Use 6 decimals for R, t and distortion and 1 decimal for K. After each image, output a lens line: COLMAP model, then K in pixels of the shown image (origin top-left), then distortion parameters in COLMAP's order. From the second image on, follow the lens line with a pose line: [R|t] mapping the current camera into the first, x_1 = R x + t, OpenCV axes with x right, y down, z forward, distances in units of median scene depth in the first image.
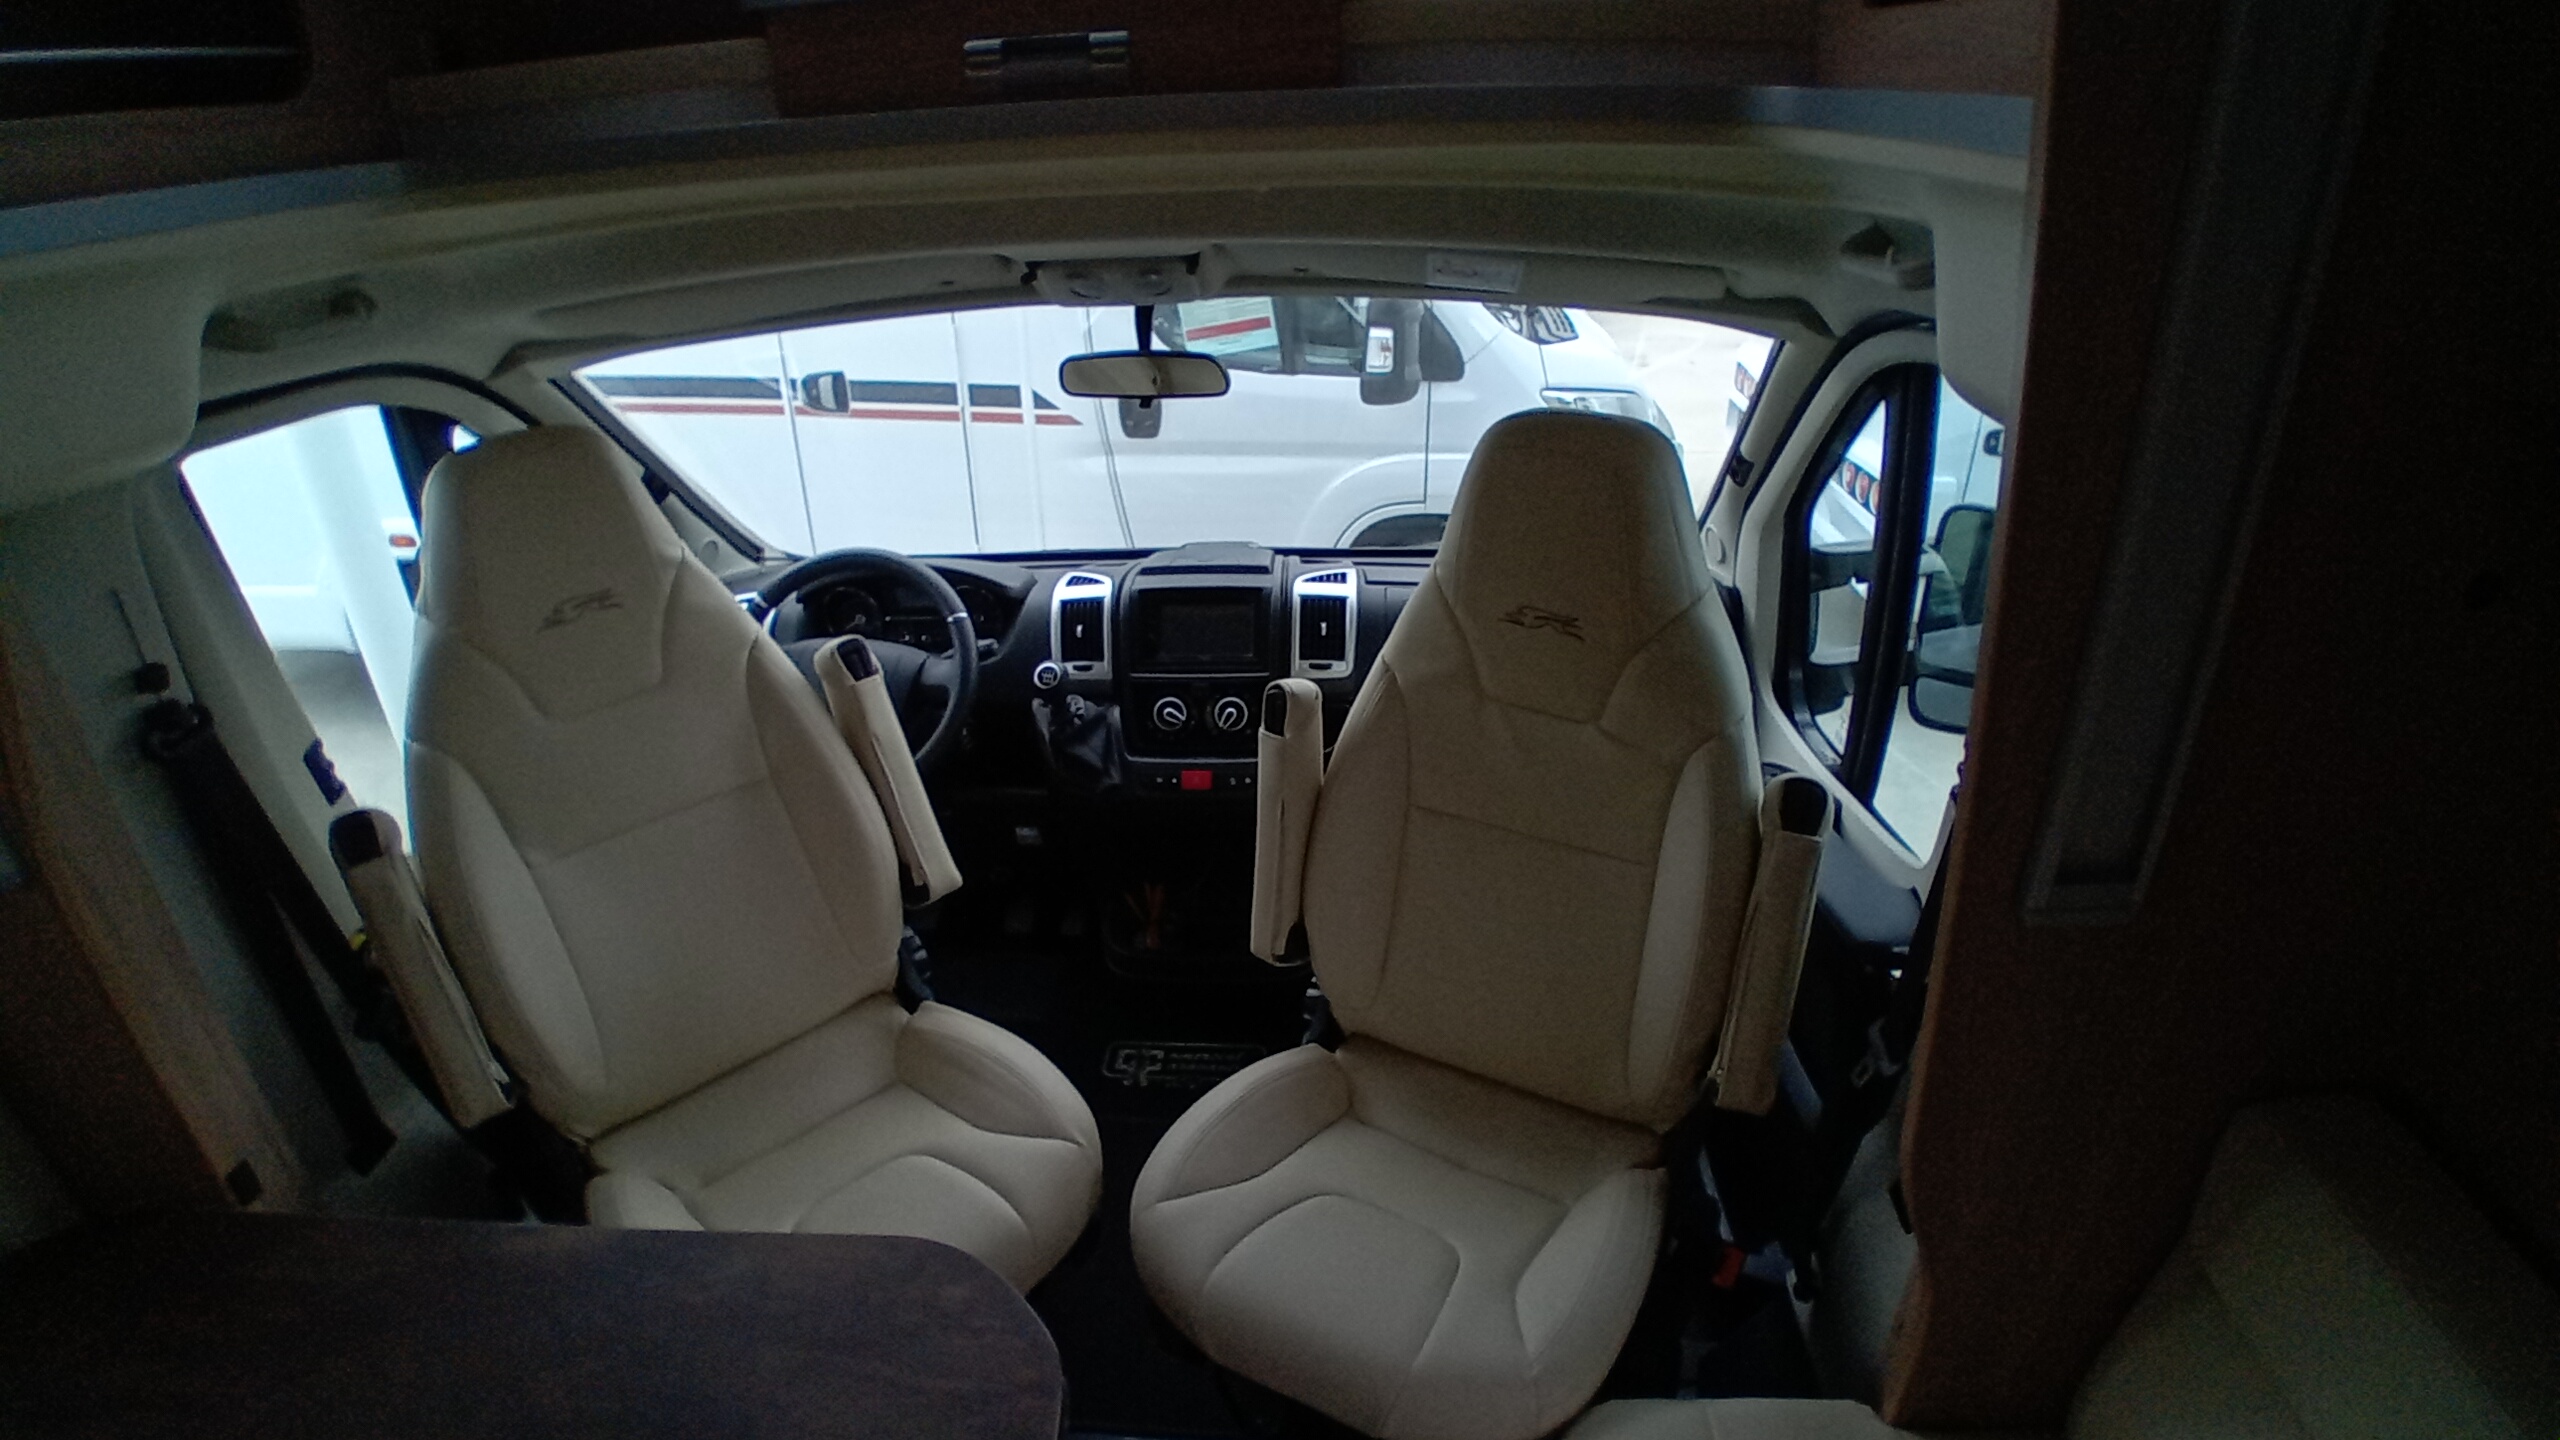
lens RADIAL K [[1297.7, 0, 1293.1], [0, 1297.7, 731.2], [0, 0, 1]] dist [-0.129725, 0.025934]
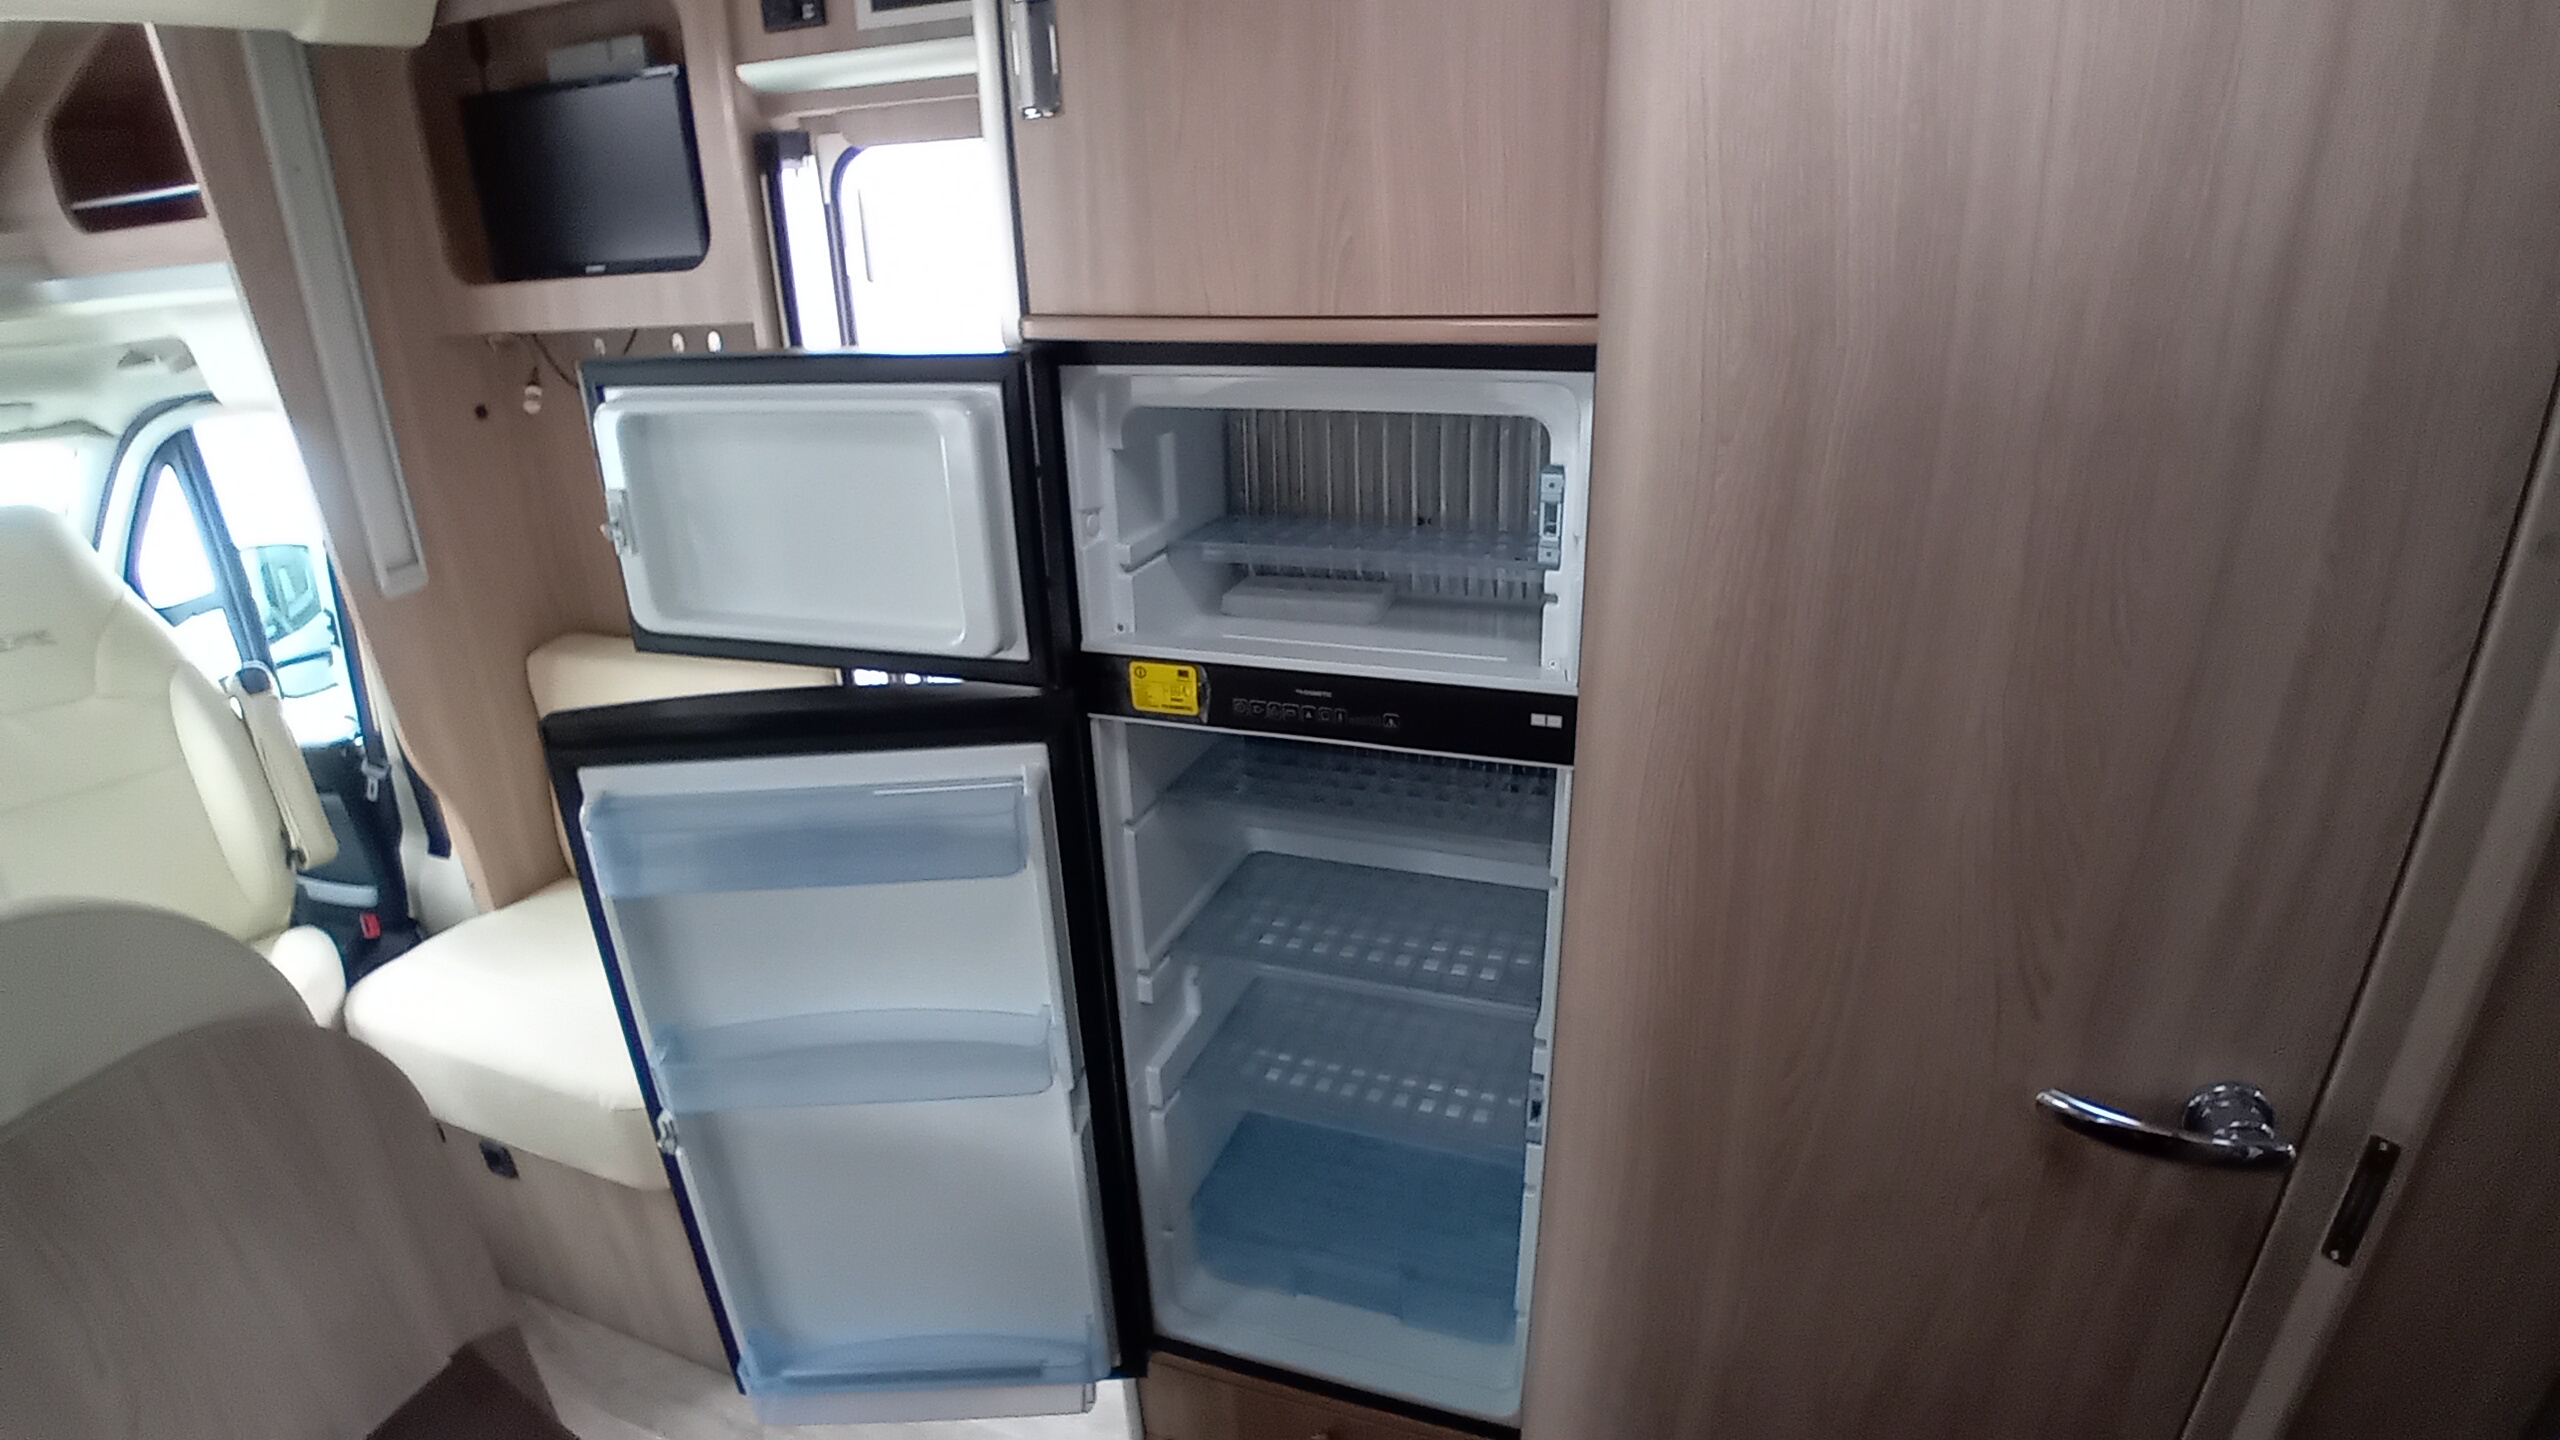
lens RADIAL K [[1297.7, 0, 1297.5], [0, 1297.7, 767.4], [0, 0, 1]] dist [-0.129725, 0.025934]
pose [[0.278543, -0.365270, 0.888252, -0.431255], [0.451108, 0.866245, 0.214759, 0.295971], [-0.847889, 0.340878, 0.406063, -0.508302]]
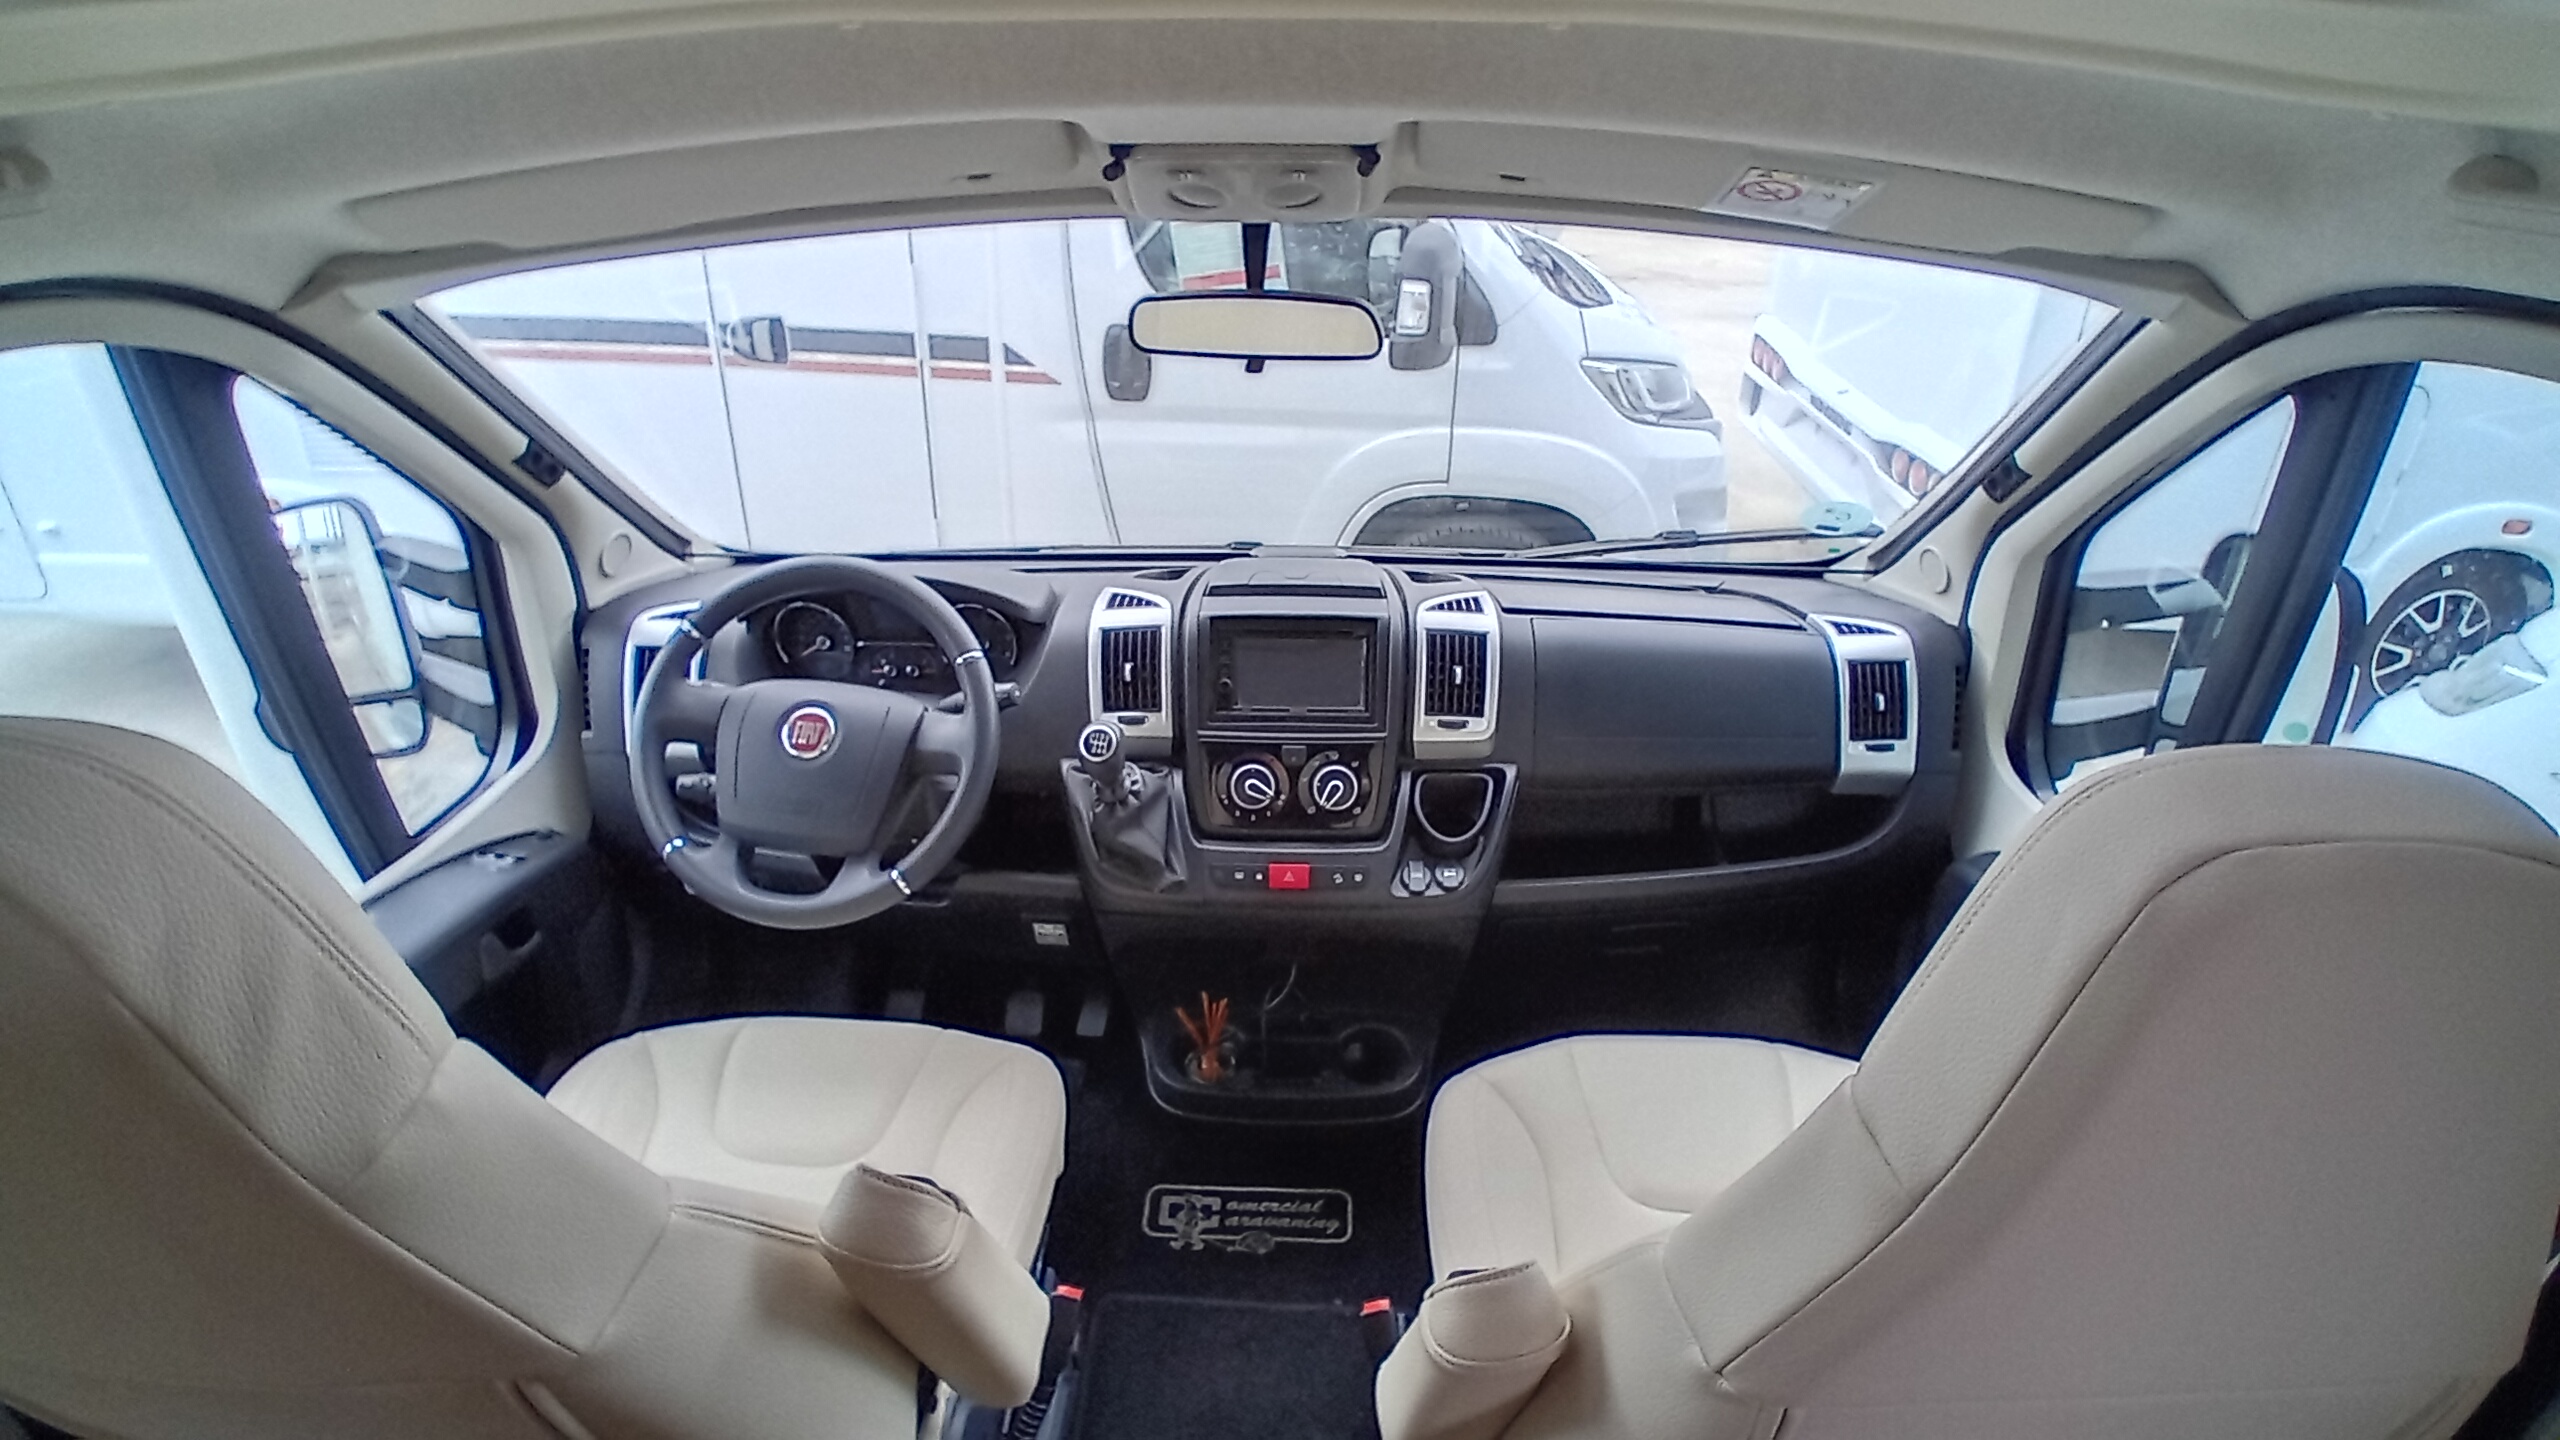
lens RADIAL K [[1297.7, 0, 1291.7], [0, 1297.7, 735.4], [0, 0, 1]] dist [-0.129725, 0.025934]
pose [[0.998376, 0.010977, 0.055905, -0.114290], [-0.012793, 0.999399, 0.032225, -0.066803], [-0.055518, -0.032888, 0.997916, 0.254943]]
